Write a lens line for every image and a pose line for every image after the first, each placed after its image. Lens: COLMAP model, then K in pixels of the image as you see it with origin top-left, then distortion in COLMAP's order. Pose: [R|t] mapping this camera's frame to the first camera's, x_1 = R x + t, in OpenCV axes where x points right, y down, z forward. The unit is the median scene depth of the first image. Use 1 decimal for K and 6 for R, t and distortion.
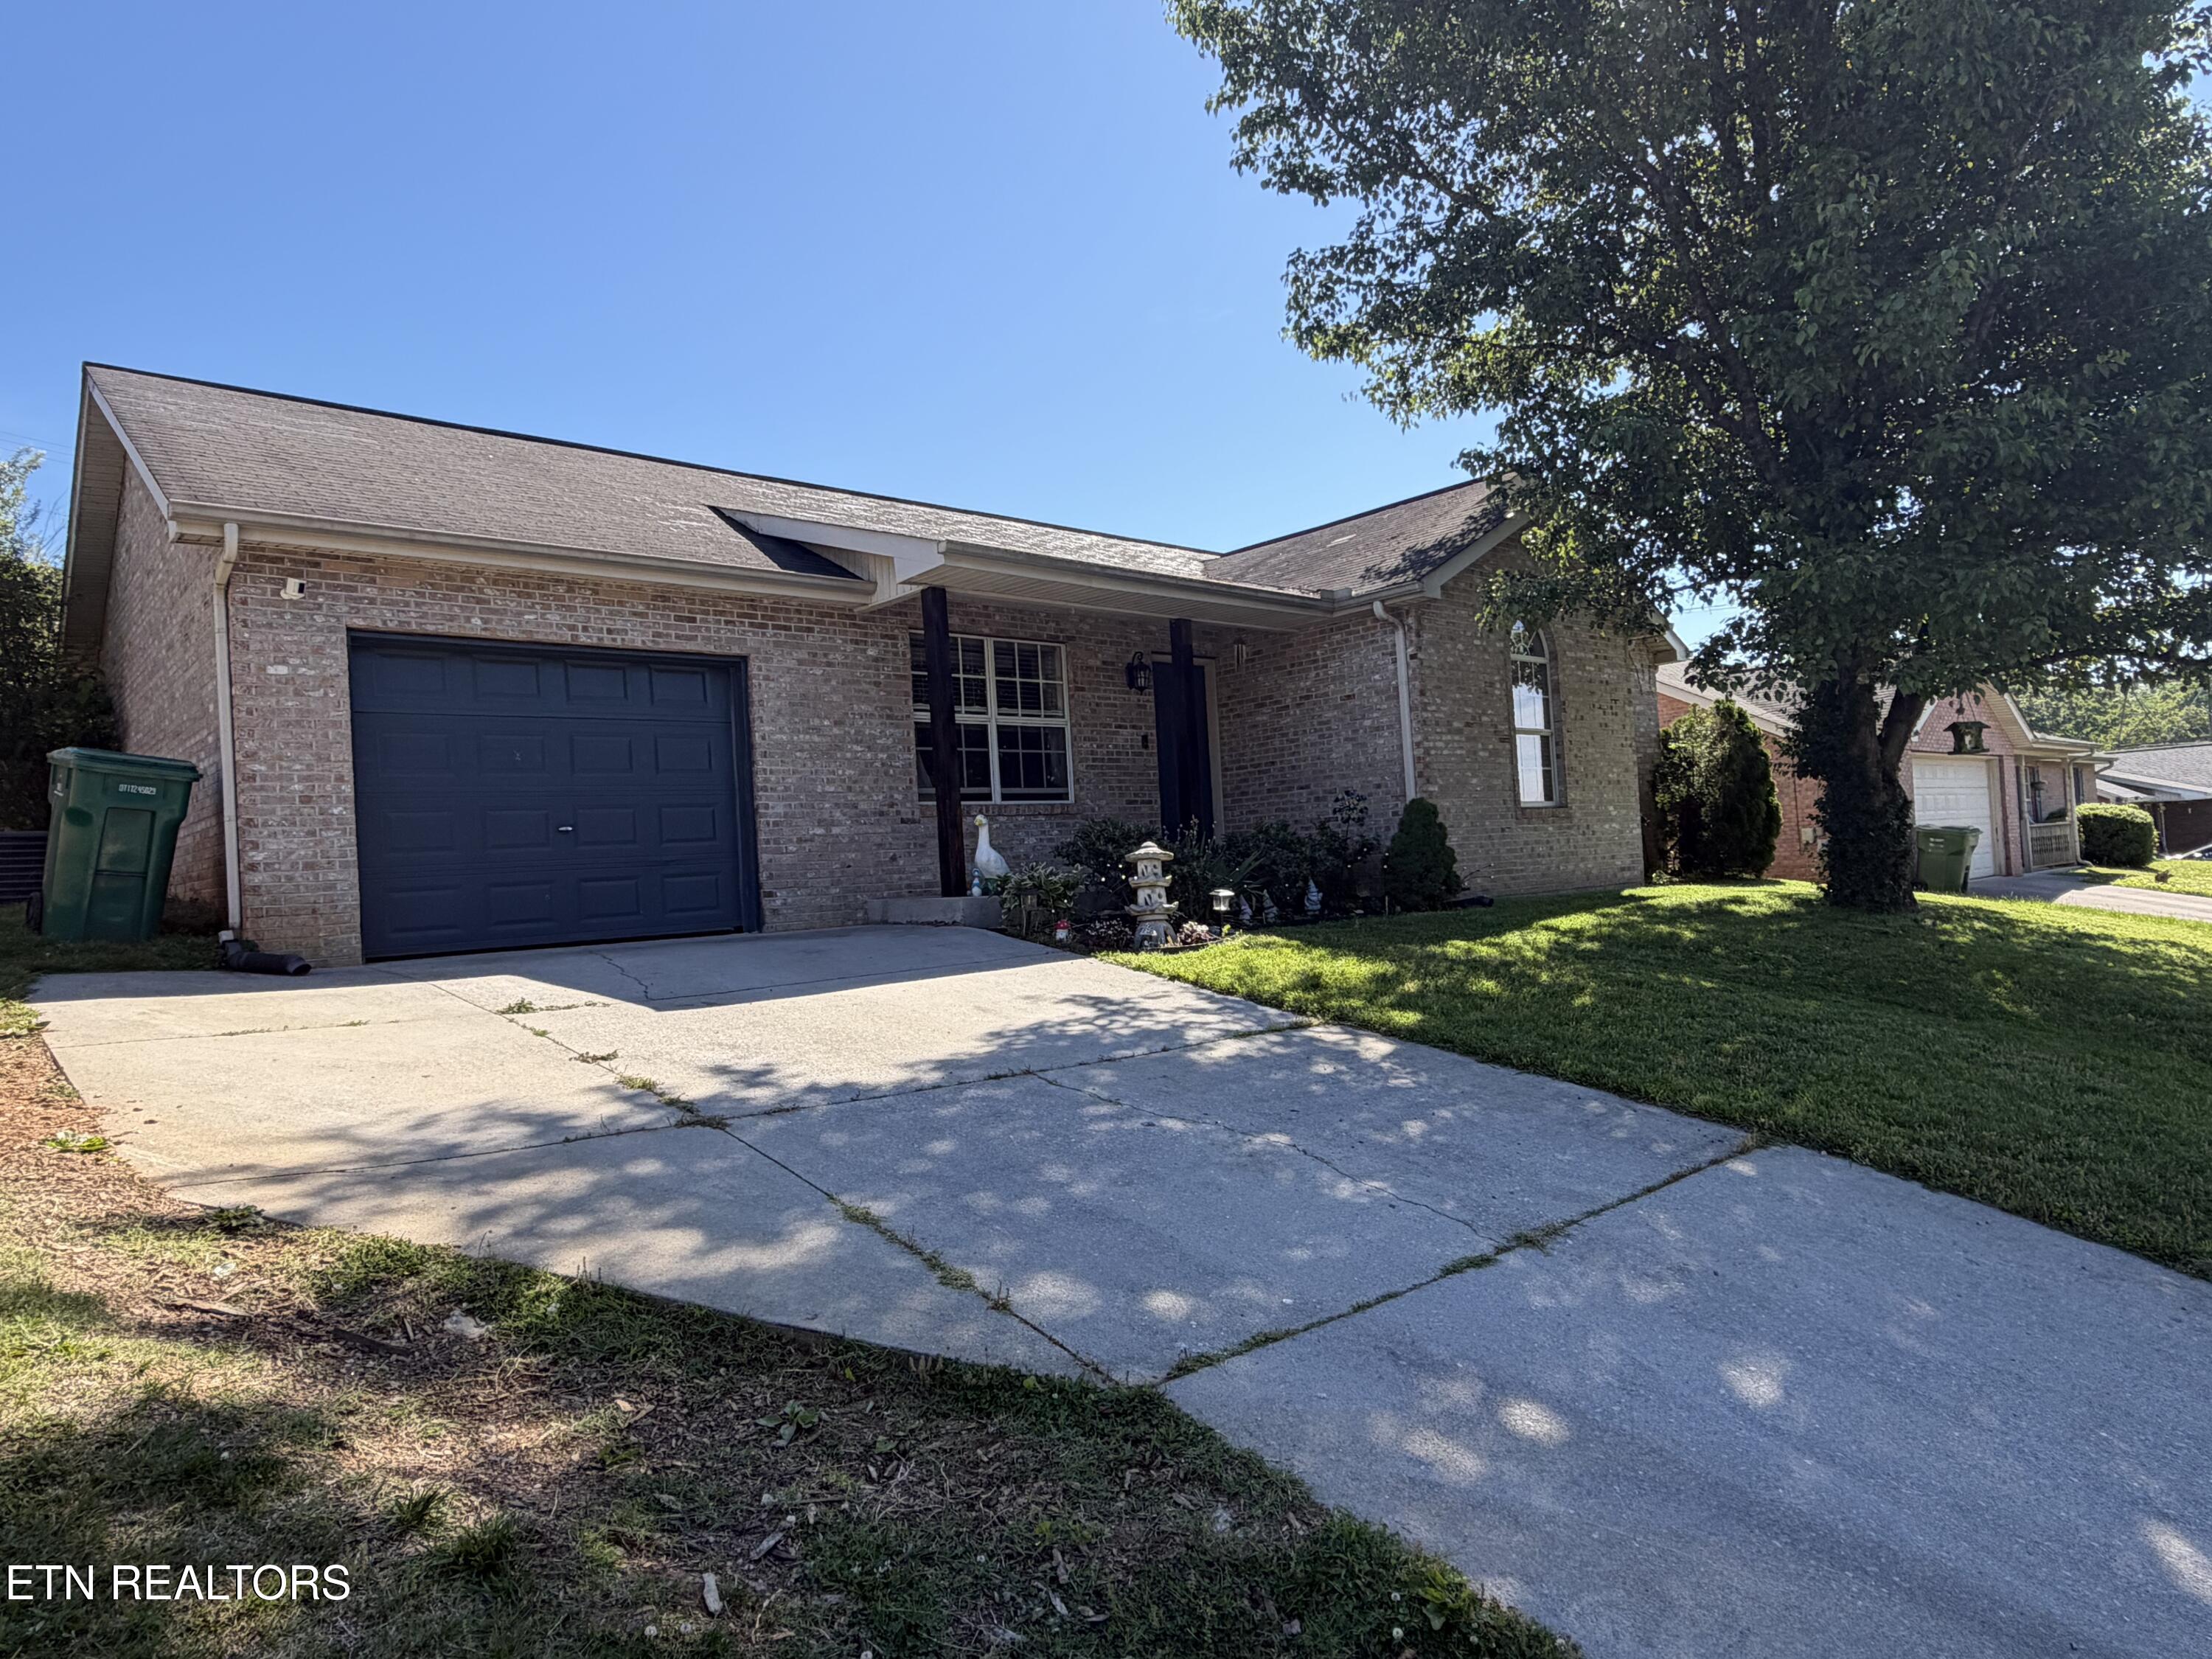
lens RADIAL K [[1333.8, 0, 1099.6], [0, 1333.8, 831.4], [0, 0, 1]] dist [0.001236, 0.005898]
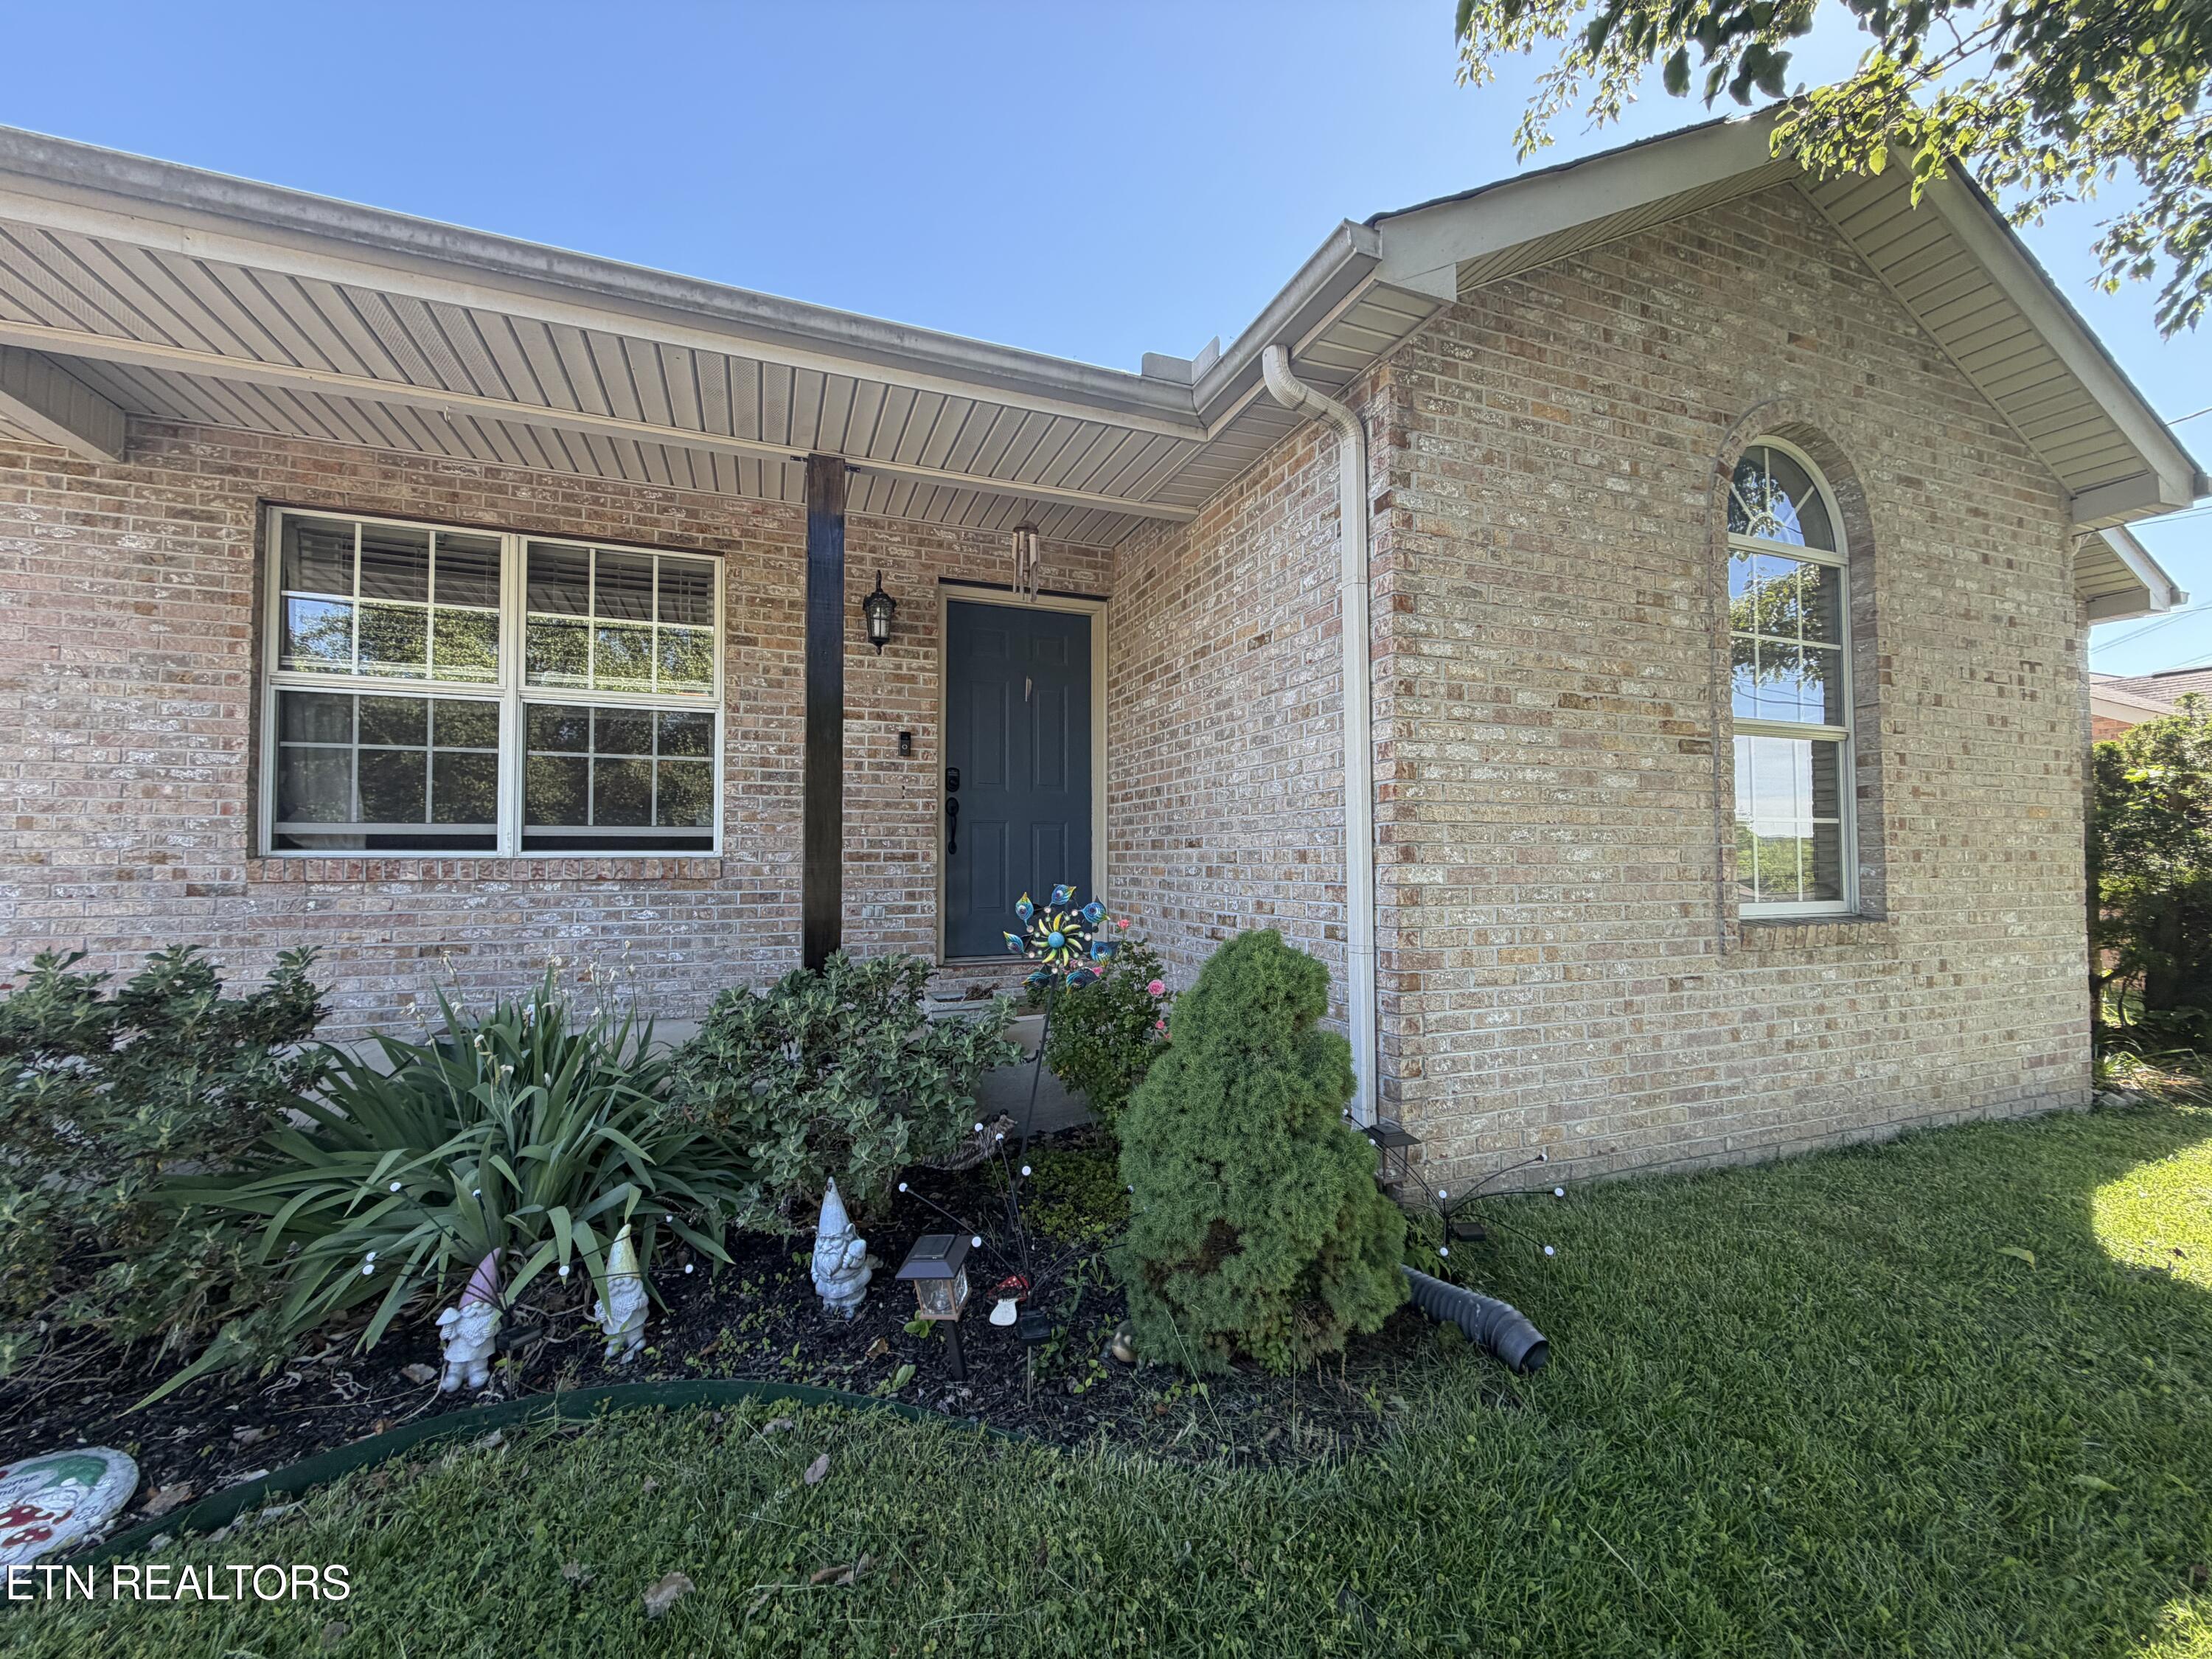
lens RADIAL K [[878.0, 0, 1099.0], [0, 878.0, 831.7], [0, 0, 1]] dist [0.000155, 0.000086]
pose [[0.932305, 0.043853, -0.359003, 0.296047], [-0.040757, 0.999038, 0.016191, -0.051841], [0.359368, -0.000463, 0.933196, 0.883379]]
